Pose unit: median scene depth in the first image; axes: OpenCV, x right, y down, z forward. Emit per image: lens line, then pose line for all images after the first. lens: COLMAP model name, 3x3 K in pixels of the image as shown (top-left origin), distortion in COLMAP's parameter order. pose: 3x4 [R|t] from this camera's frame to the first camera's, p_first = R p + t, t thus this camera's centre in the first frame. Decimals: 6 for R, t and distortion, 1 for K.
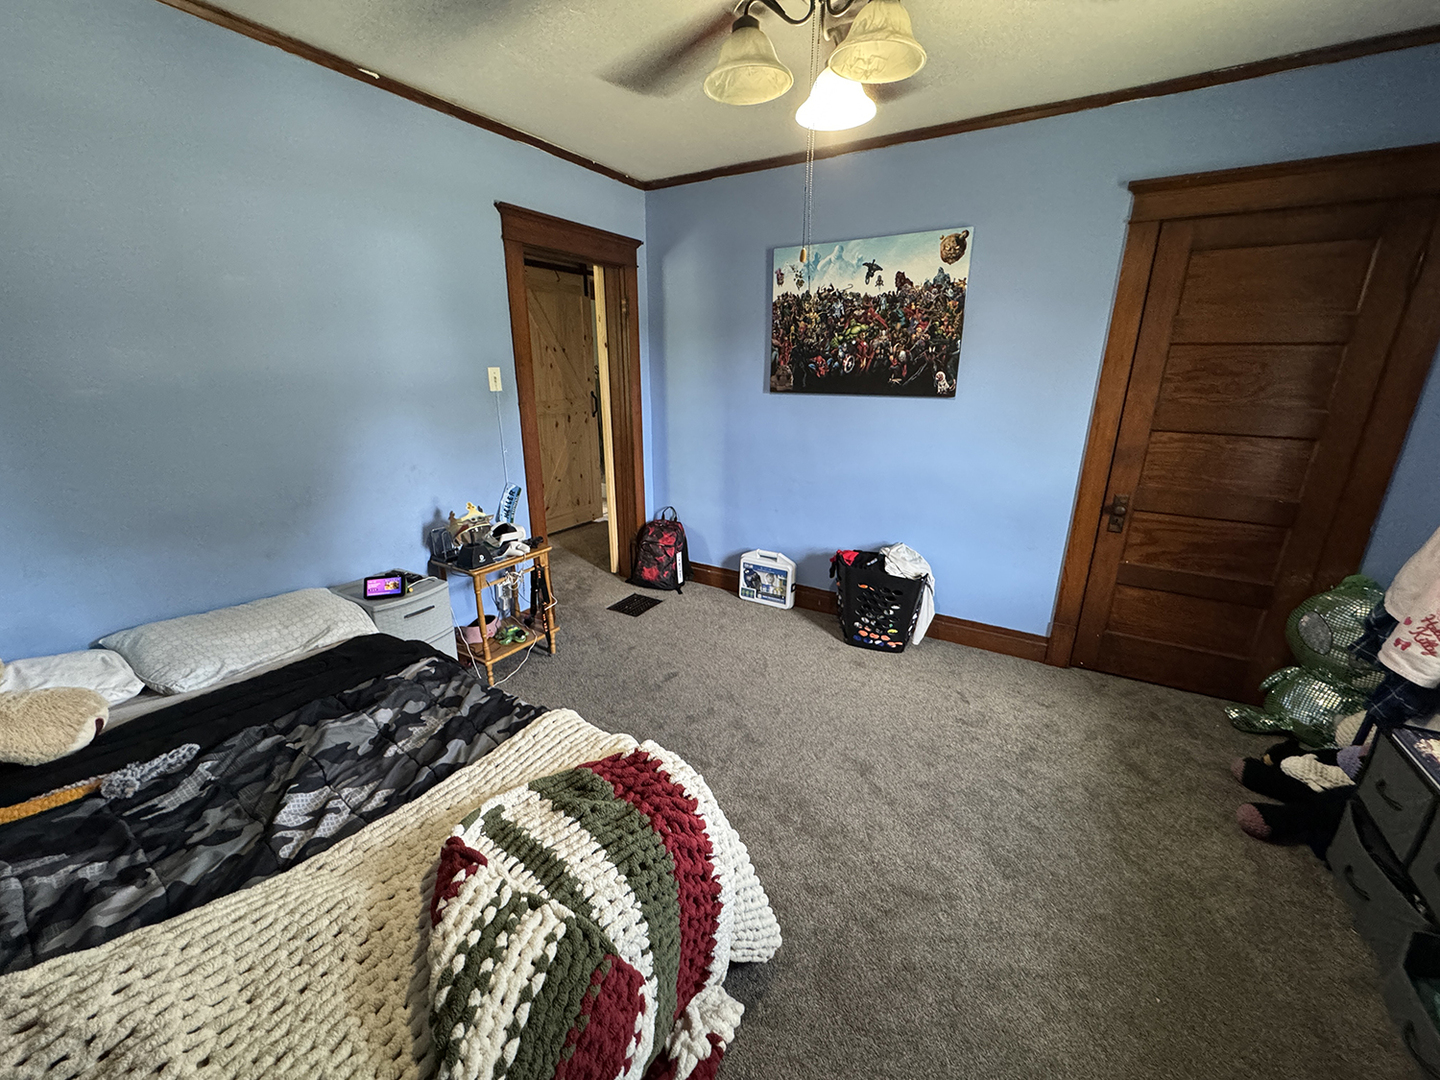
lens RADIAL K [[575.7, 0, 717.8], [0, 575.7, 536.9], [0, 0, 1]] dist [0.000836, -0.000175]
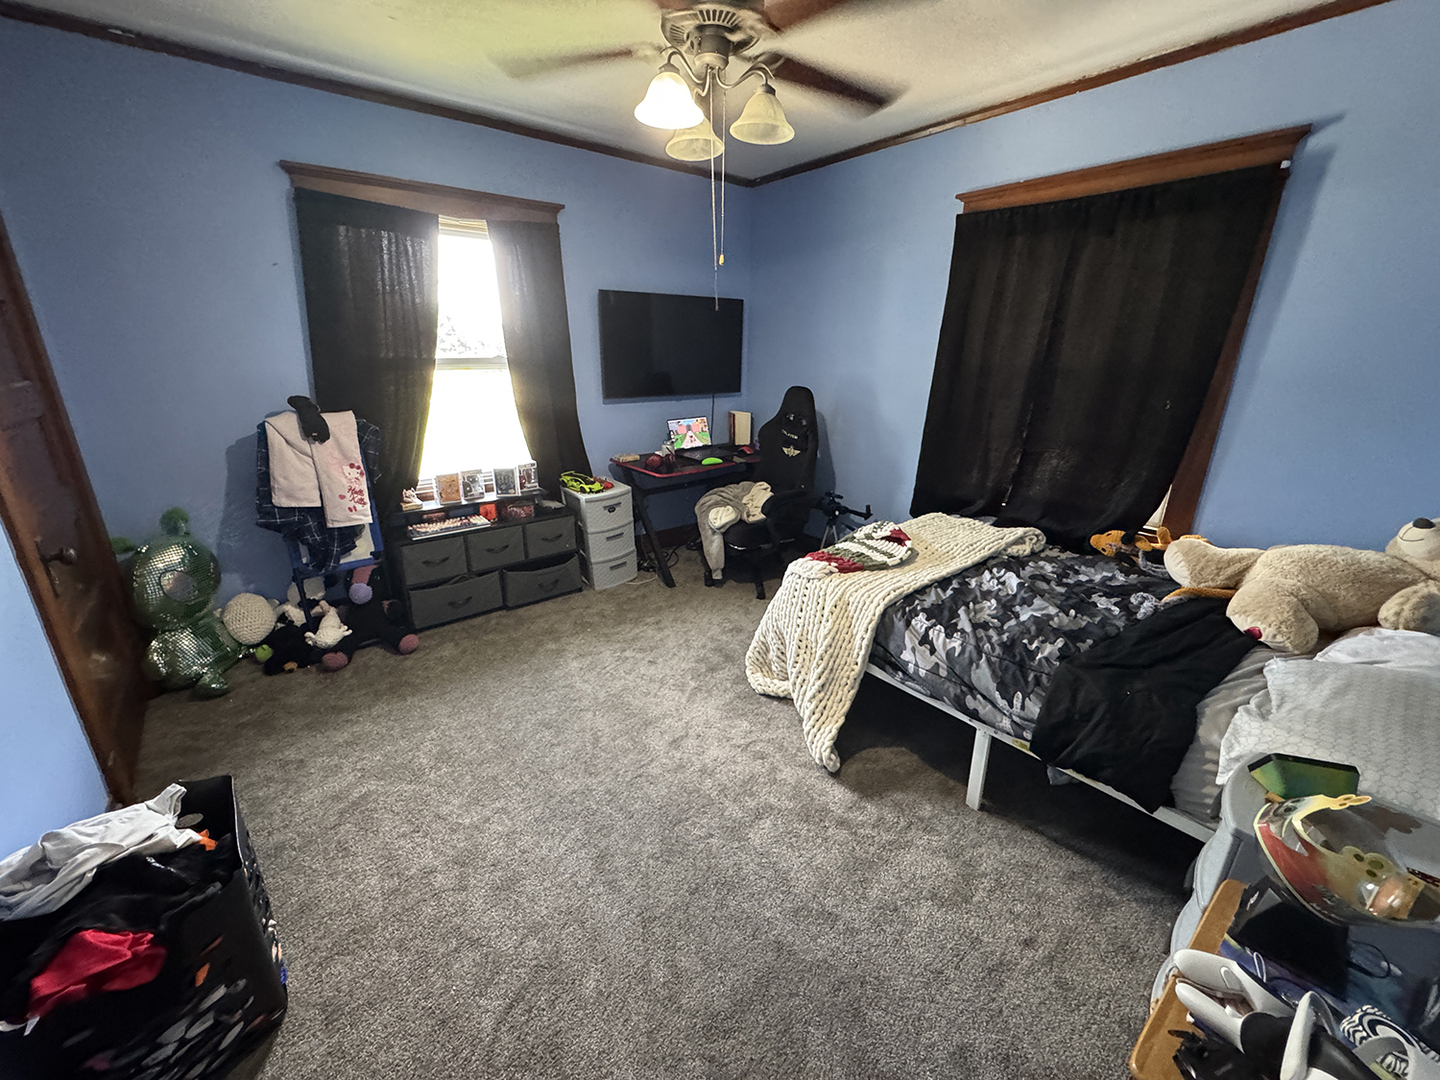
lens RADIAL K [[575.7, 0, 717.8], [0, 575.7, 536.9], [0, 0, 1]] dist [0.000836, -0.000175]
pose [[-0.941061, -0.118801, 0.316688, -0.245237], [0.084849, 0.823433, 0.561033, -0.472667], [-0.327423, 0.554837, -0.764820, 1.616177]]
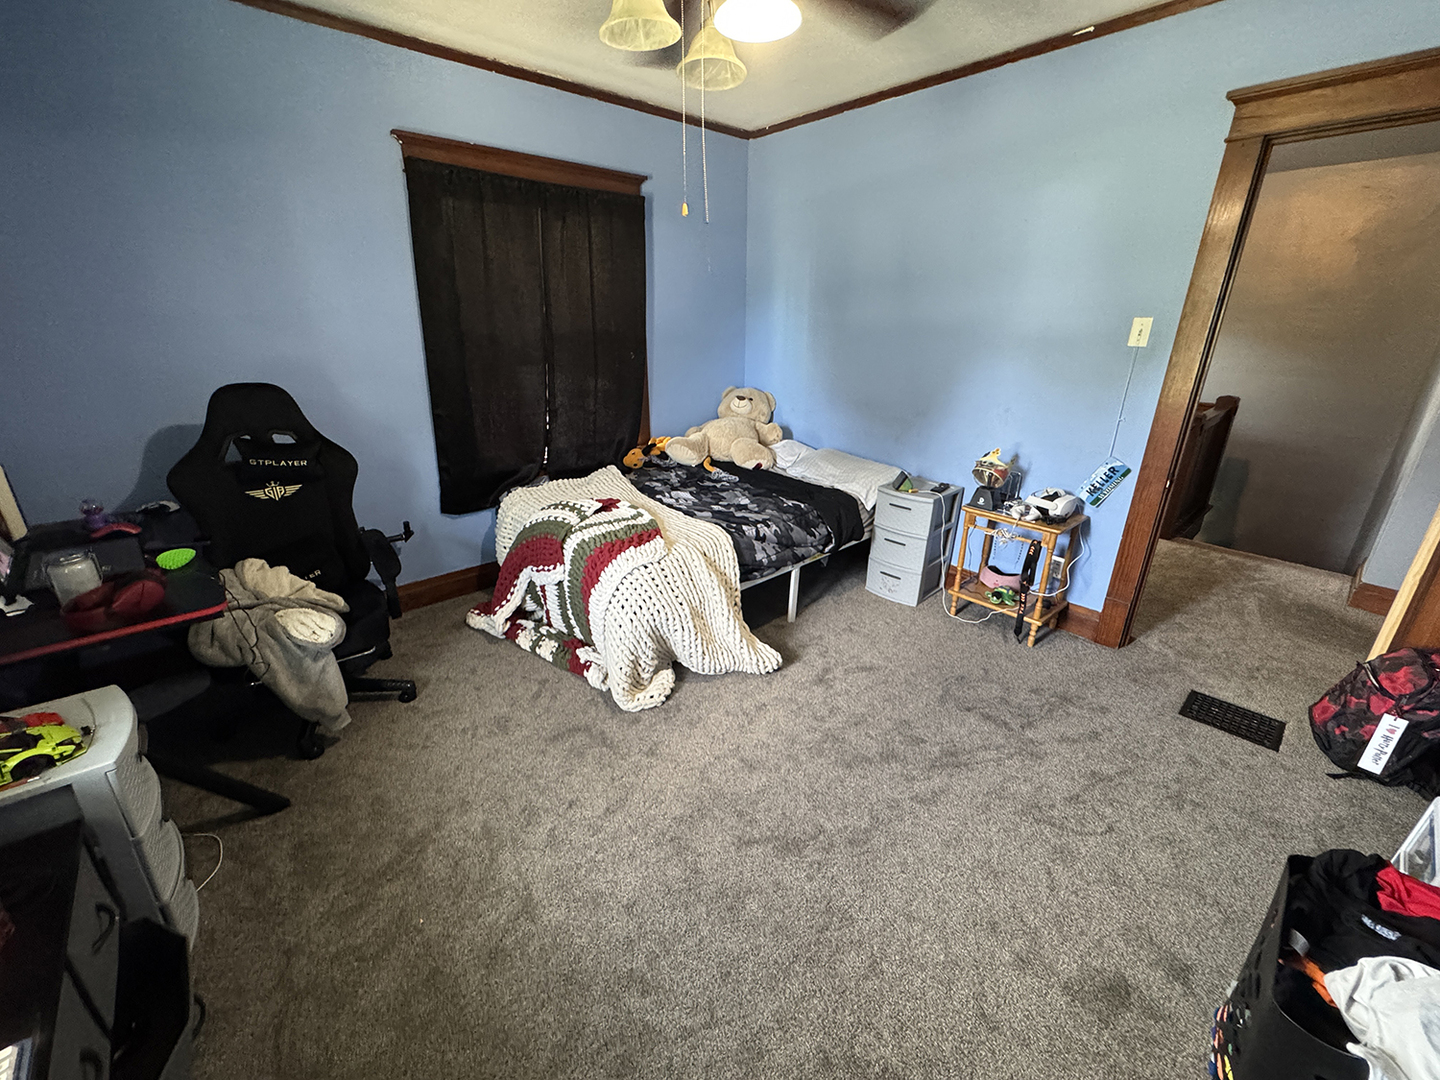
lens RADIAL K [[575.7, 0, 717.8], [0, 575.7, 536.9], [0, 0, 1]] dist [0.000836, -0.000175]
pose [[-0.295793, 0.334471, -0.894783, 0.913196], [-0.281544, 0.864564, 0.416247, -0.272971], [0.912820, 0.375043, -0.161564, 0.974176]]
